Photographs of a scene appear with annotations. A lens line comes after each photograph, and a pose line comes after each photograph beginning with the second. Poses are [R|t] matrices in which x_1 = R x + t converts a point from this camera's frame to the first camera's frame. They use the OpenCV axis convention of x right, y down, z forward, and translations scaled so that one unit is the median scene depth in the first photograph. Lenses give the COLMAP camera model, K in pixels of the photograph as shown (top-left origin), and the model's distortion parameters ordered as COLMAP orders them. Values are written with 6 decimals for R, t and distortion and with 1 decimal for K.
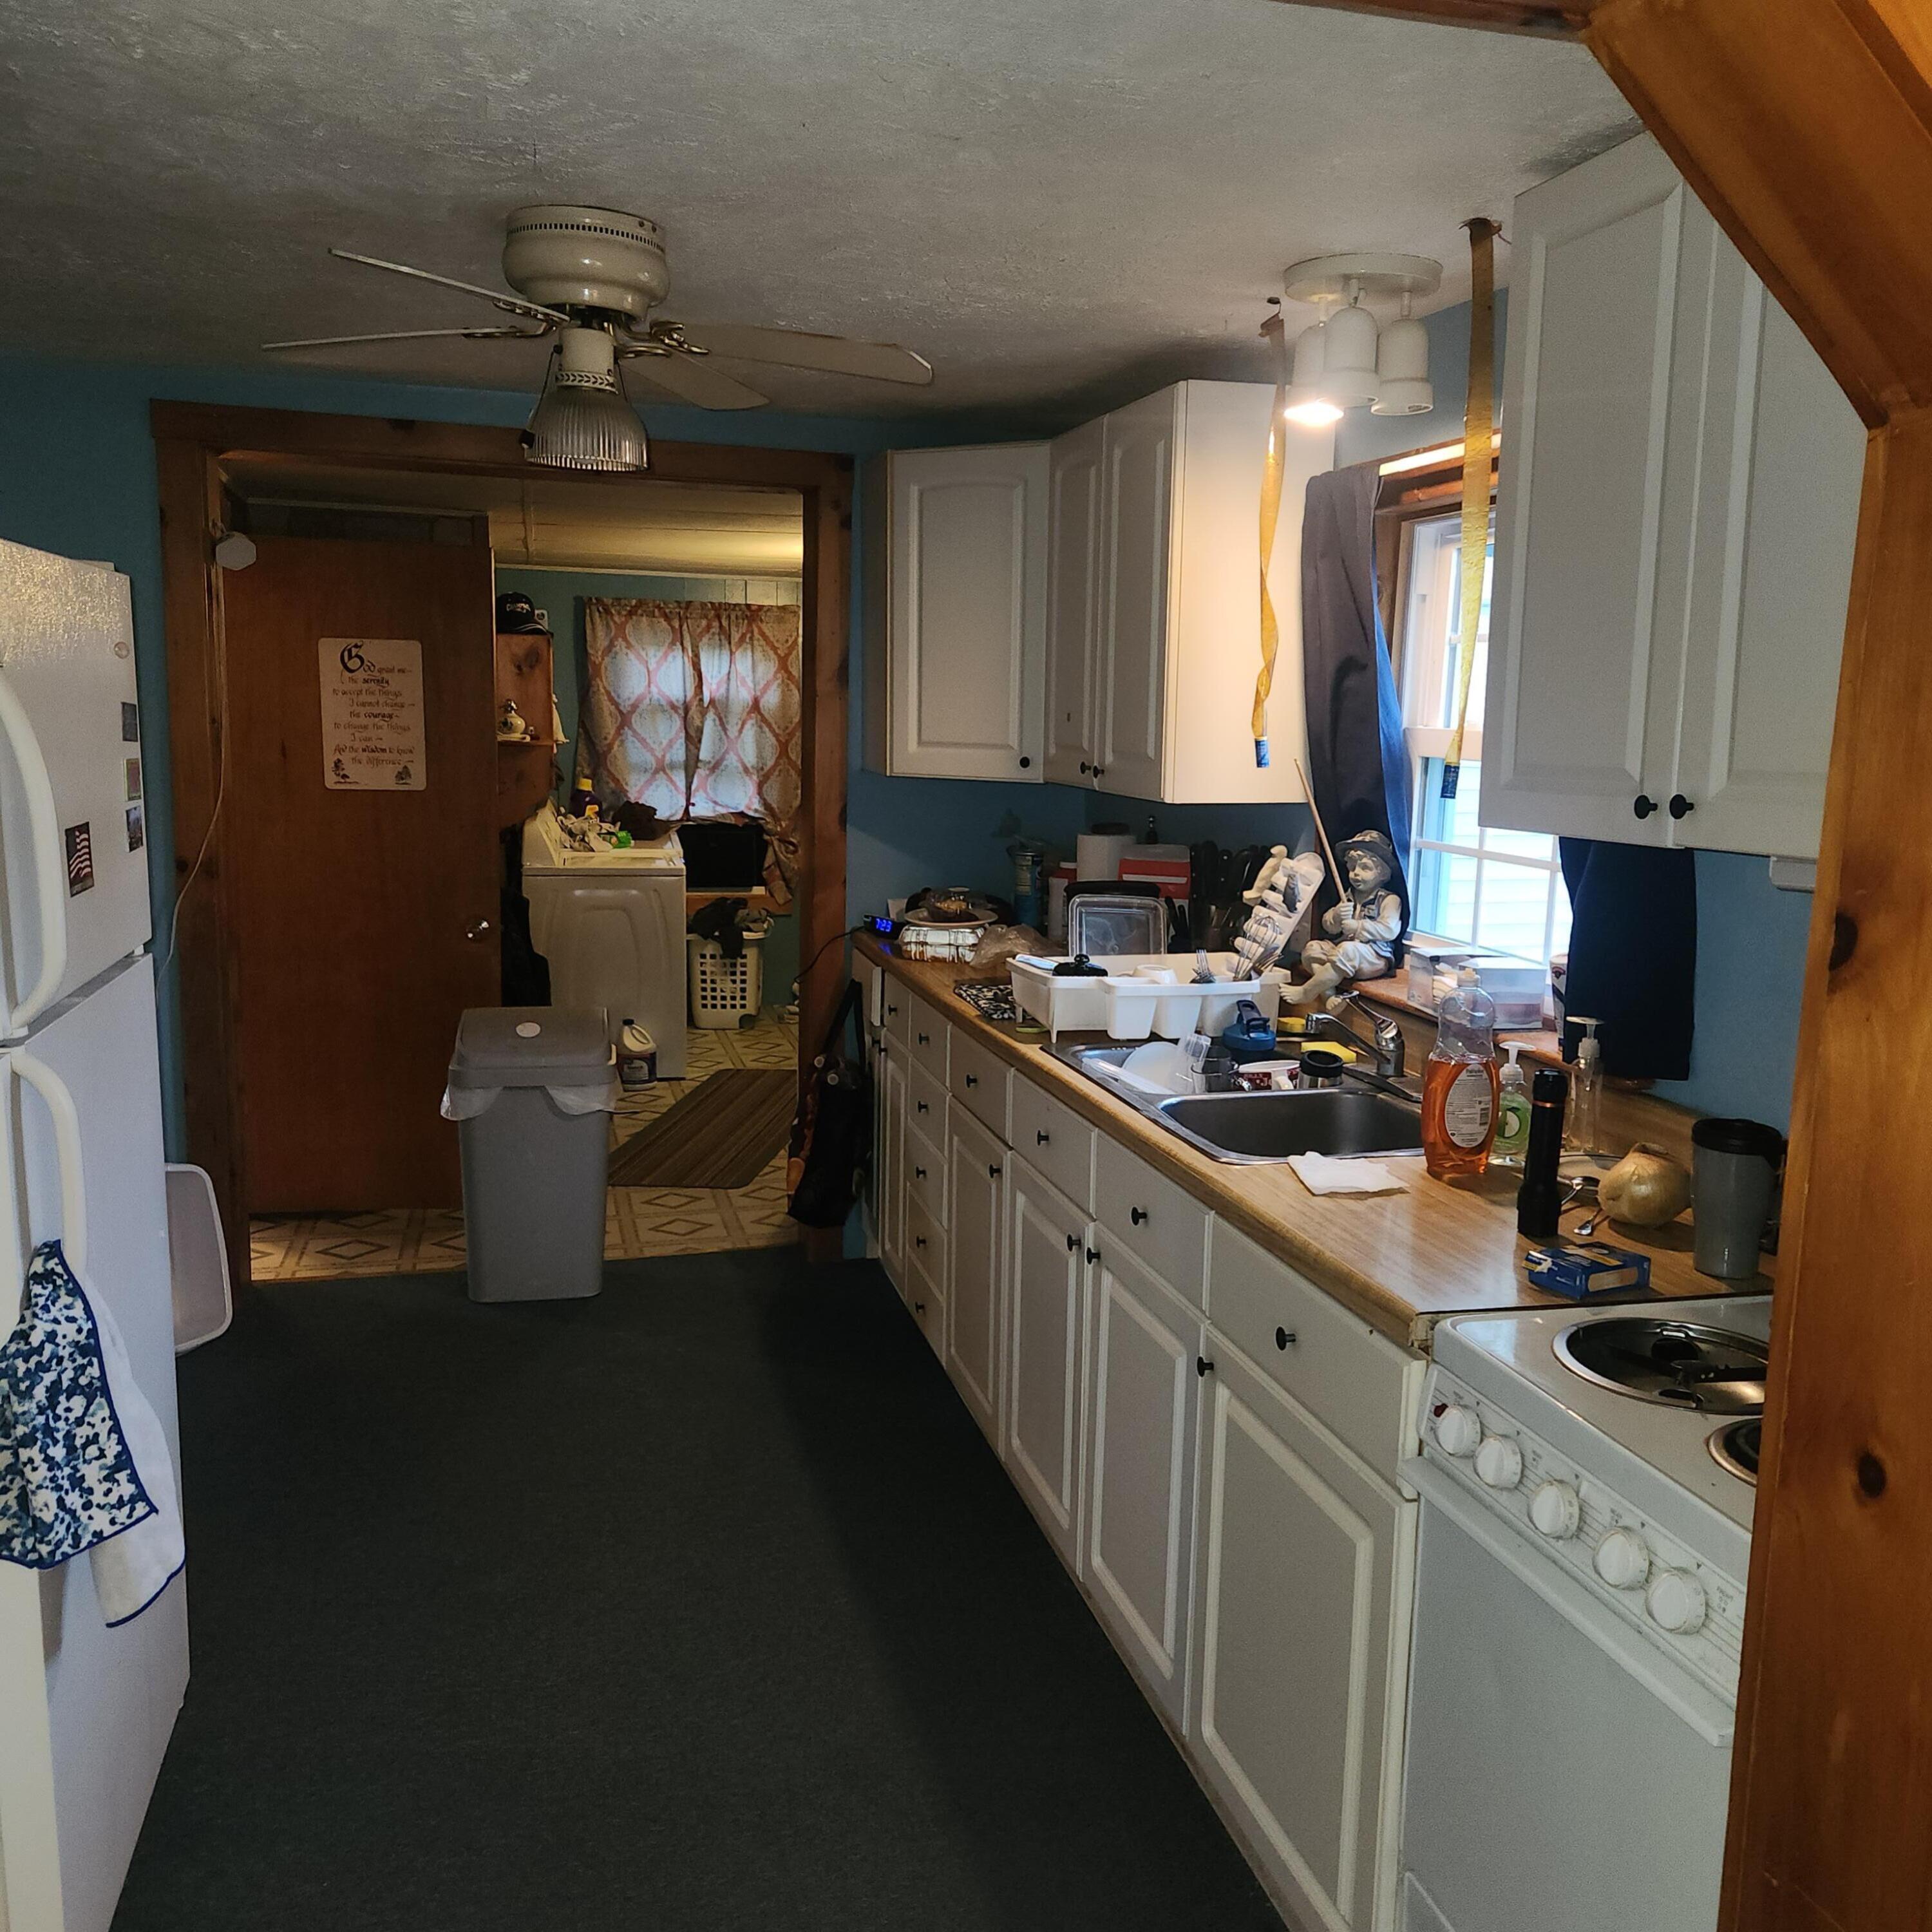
lens RADIAL K [[1721.3, 0, 968.0], [0, 1721.3, 899.3], [0, 0, 1]] dist [0.064073, -0.024897]
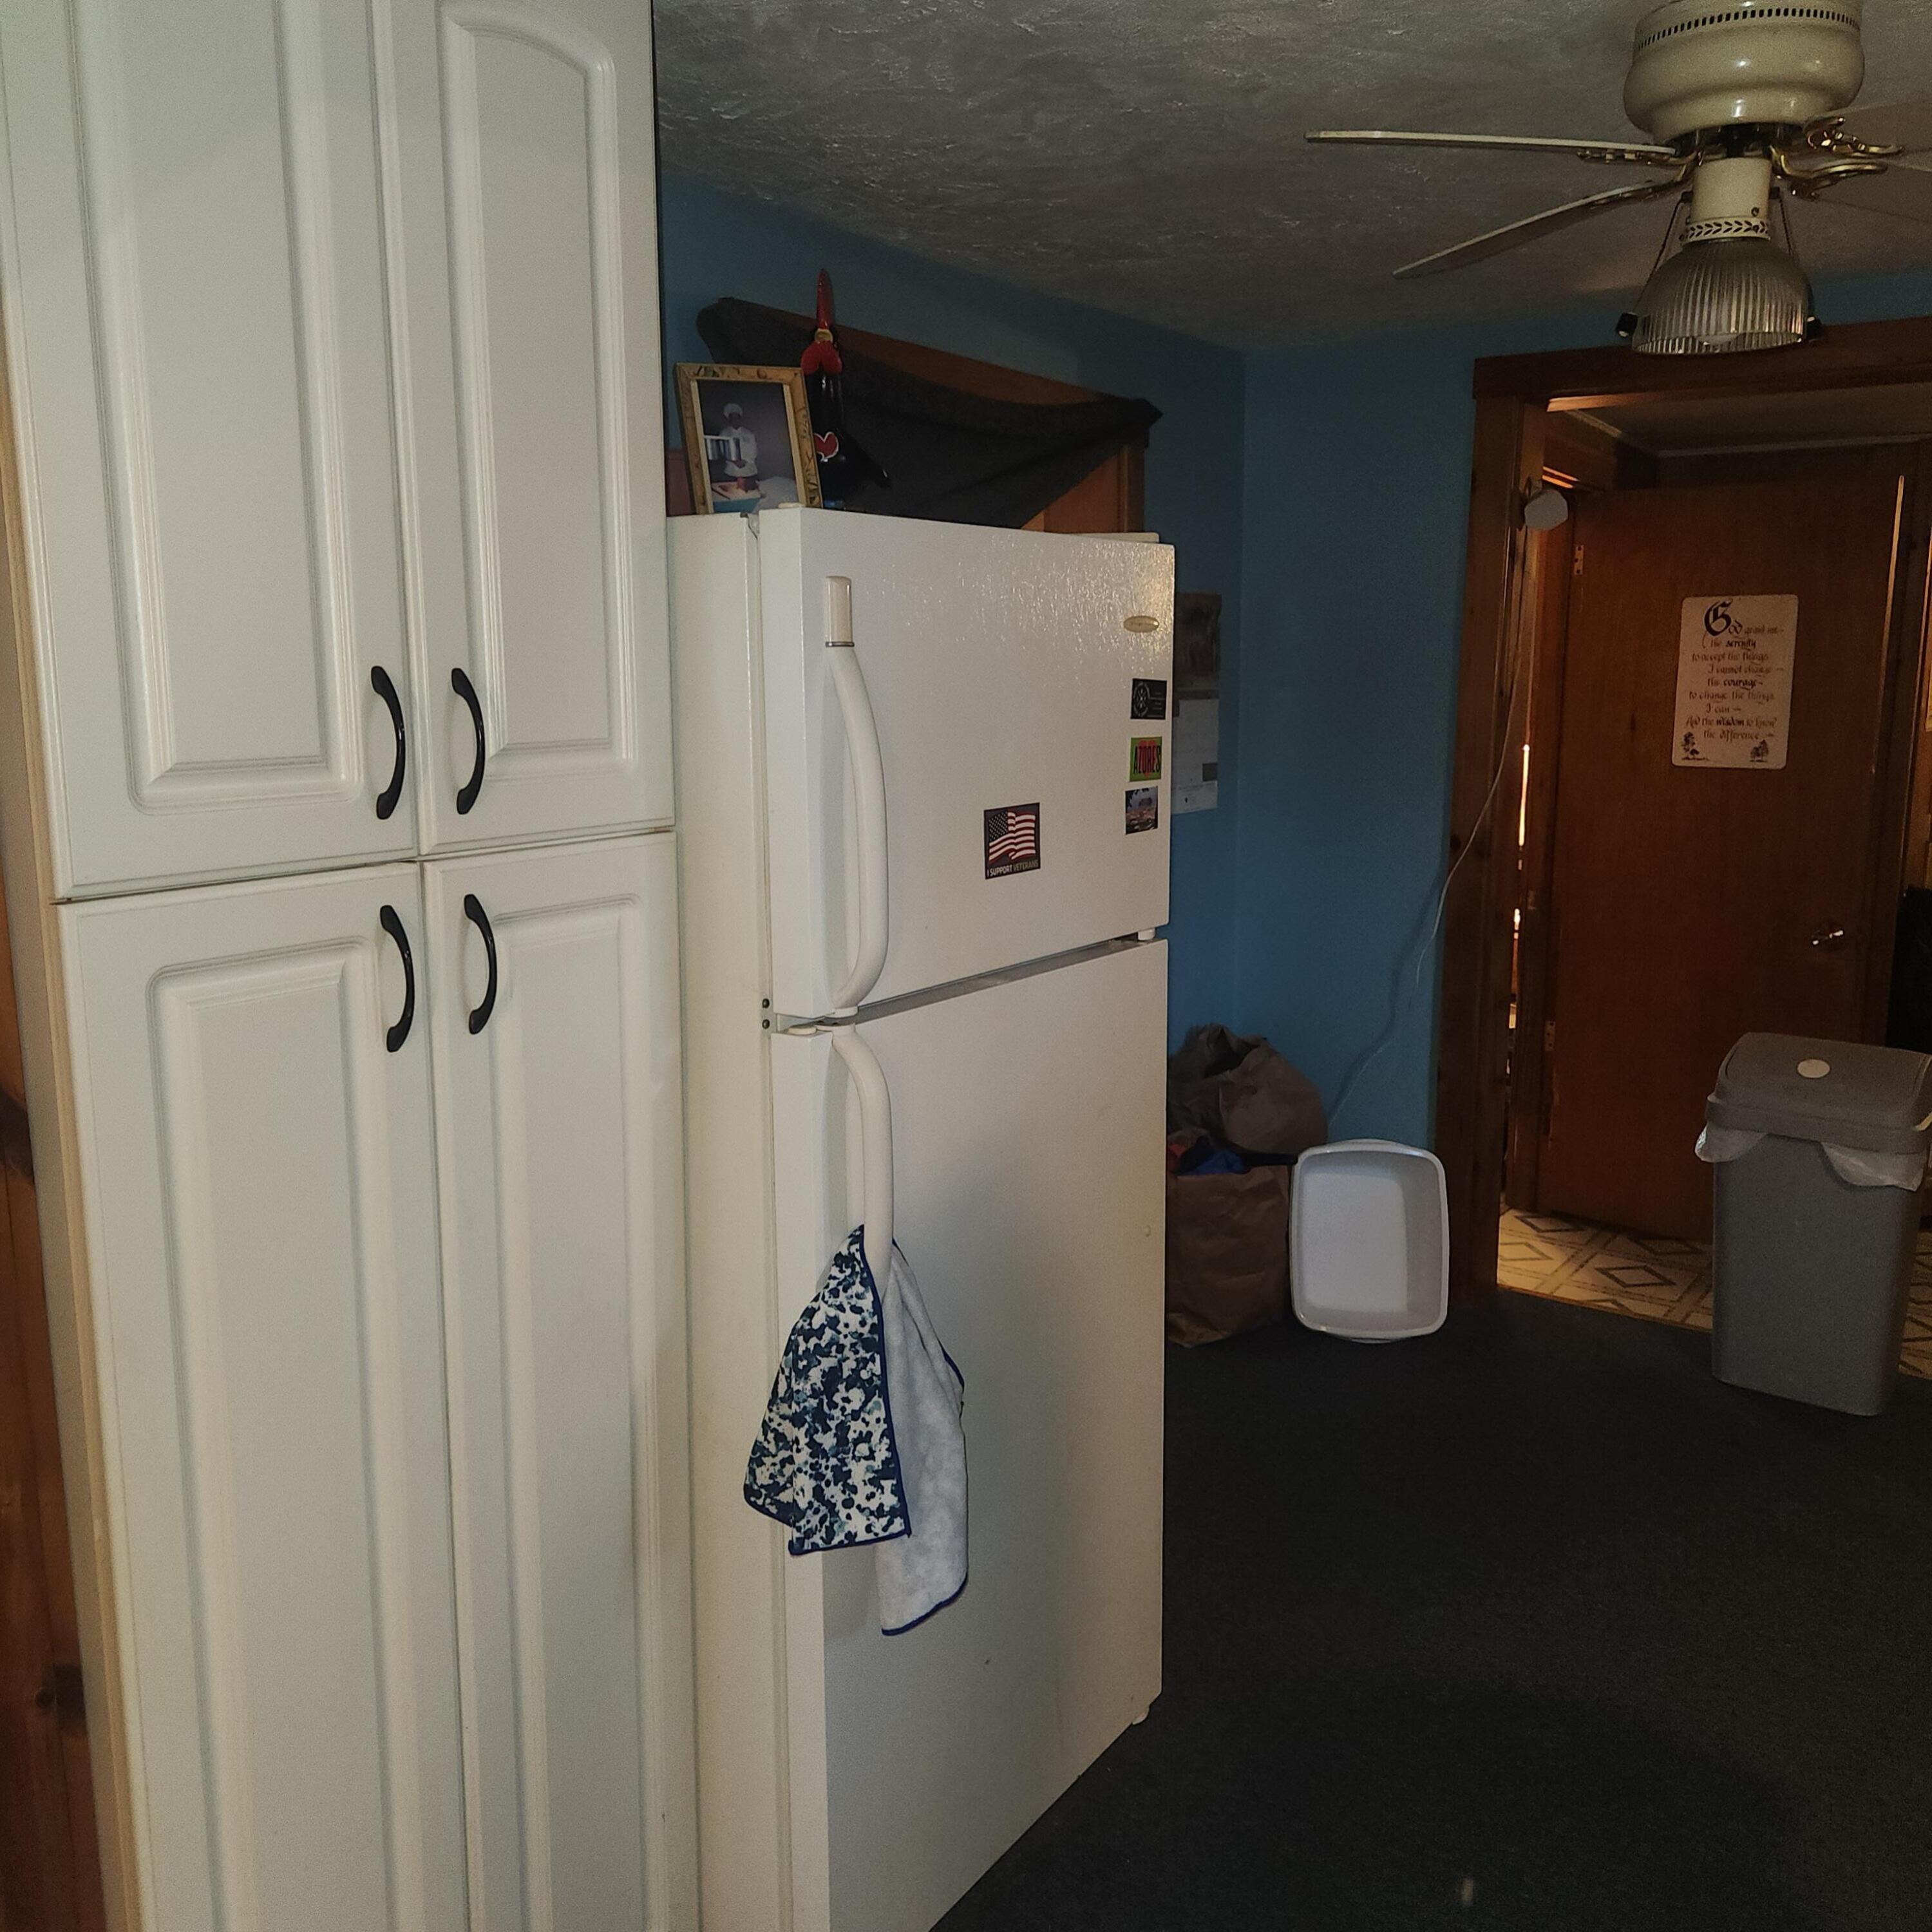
lens RADIAL K [[1721.3, 0, 968.0], [0, 1721.3, 899.3], [0, 0, 1]] dist [0.064073, -0.024897]
pose [[0.656105, 0.083483, -0.750038, 0.234572], [-0.070149, 0.996306, 0.049530, -0.041418], [0.751402, 0.020118, 0.659537, 0.401259]]
